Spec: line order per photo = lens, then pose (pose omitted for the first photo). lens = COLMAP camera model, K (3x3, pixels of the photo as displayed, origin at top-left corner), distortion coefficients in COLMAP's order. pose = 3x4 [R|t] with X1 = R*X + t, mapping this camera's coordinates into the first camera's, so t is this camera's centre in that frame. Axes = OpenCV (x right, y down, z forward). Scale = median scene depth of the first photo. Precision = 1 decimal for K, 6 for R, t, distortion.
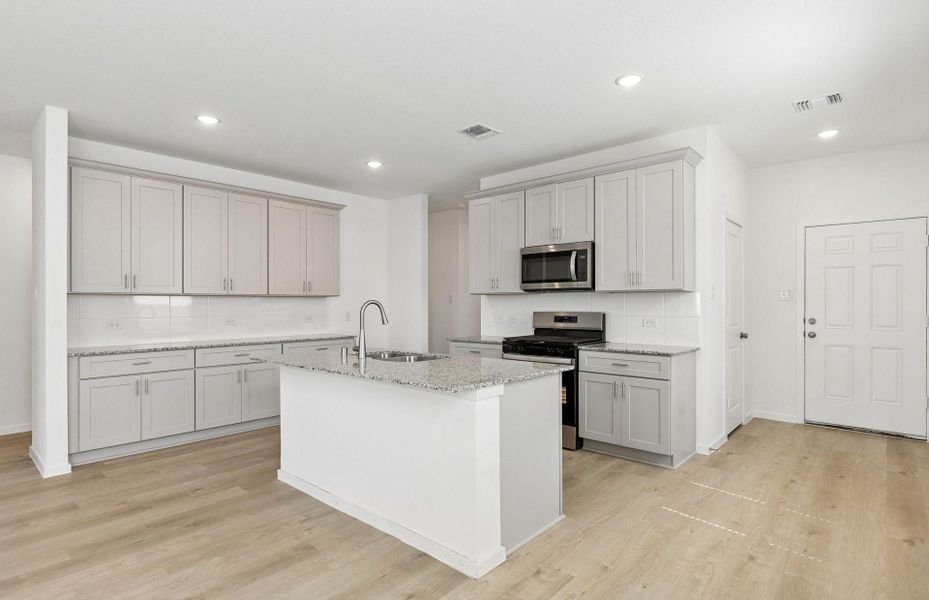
lens RADIAL K [[471.3, 0, 458.6], [0, 471.3, 306.0], [0, 0, 1]] dist [-0.005873, -0.001587]
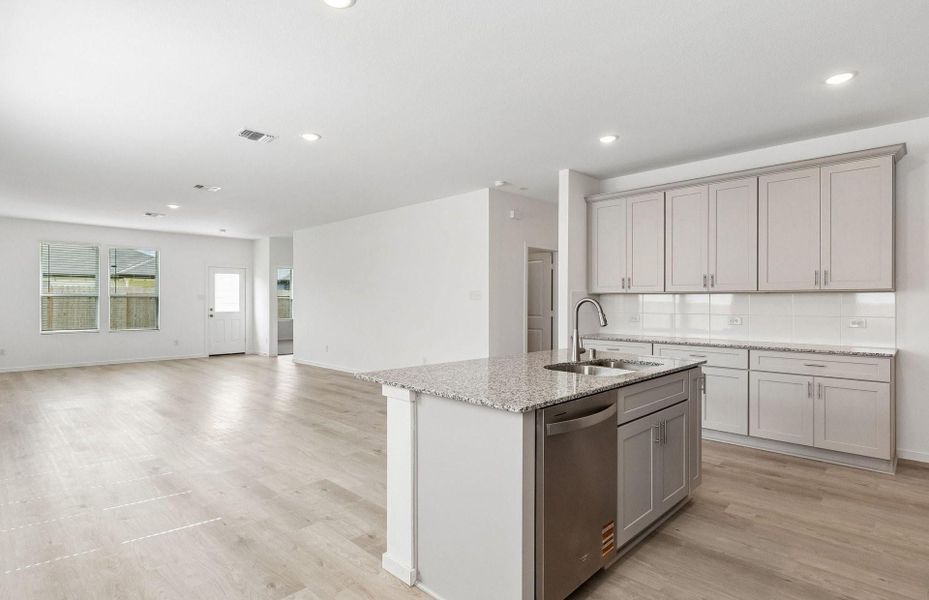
lens RADIAL K [[471.3, 0, 460.3], [0, 471.3, 300.6], [0, 0, 1]] dist [-0.005873, -0.001587]
pose [[-0.047614, -0.000104, -0.998866, 0.551846], [-0.005150, 0.999987, 0.000141, -0.004854], [0.998853, 0.005150, -0.047614, 0.623534]]
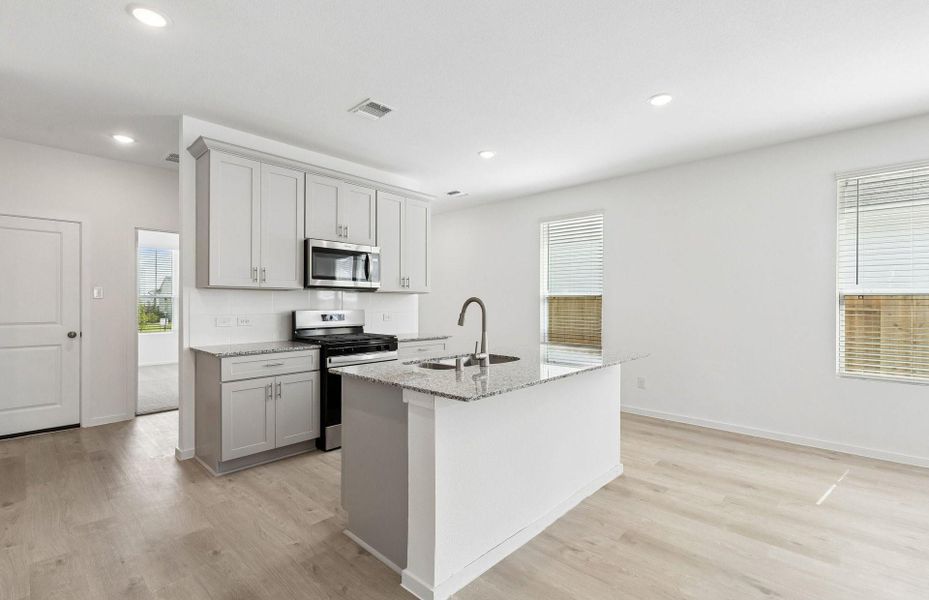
lens RADIAL K [[420.5, 0, 467.3], [0, 420.5, 302.5], [0, 0, 1]] dist [0.002018, -0.000174]
pose [[0.012408, 0.005731, 0.999907, -0.730710], [-0.002184, 0.999981, -0.005705, 0.001223], [-0.999921, -0.002113, 0.012420, 0.779686]]
